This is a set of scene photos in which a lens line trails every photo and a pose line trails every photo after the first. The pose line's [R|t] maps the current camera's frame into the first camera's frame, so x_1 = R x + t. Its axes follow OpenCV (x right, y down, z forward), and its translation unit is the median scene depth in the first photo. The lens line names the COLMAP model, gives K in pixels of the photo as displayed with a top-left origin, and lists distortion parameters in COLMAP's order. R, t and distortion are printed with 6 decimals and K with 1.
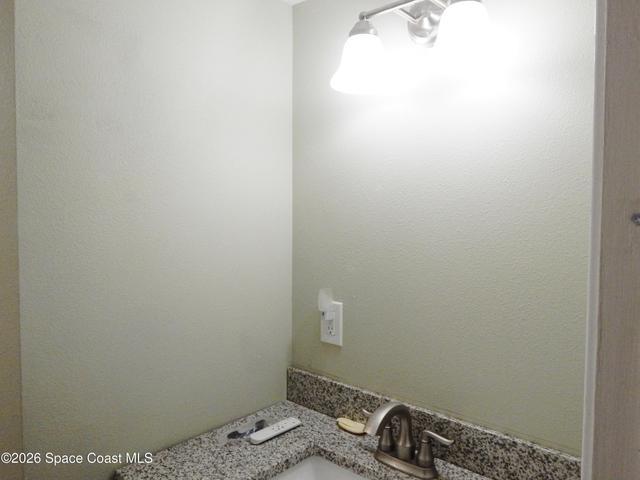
lens RADIAL K [[460.8, 0, 320.0], [0, 460.8, 243.2], [0, 0, 1]] dist [-0.011013, -0.005587]
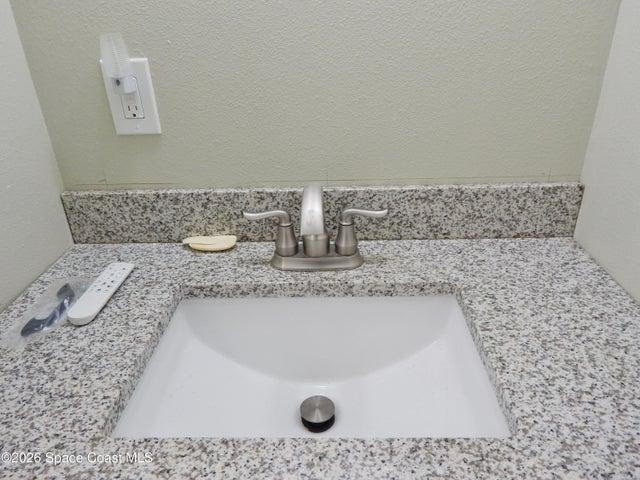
lens RADIAL K [[460.8, 0, 318.8], [0, 460.8, 236.2], [0, 0, 1]] dist [-0.011013, -0.005587]
pose [[0.755970, -0.316572, 0.572968, -0.205243], [0.068906, 0.908906, 0.411268, 0.119262], [-0.650970, -0.271425, 0.708919, 0.420662]]
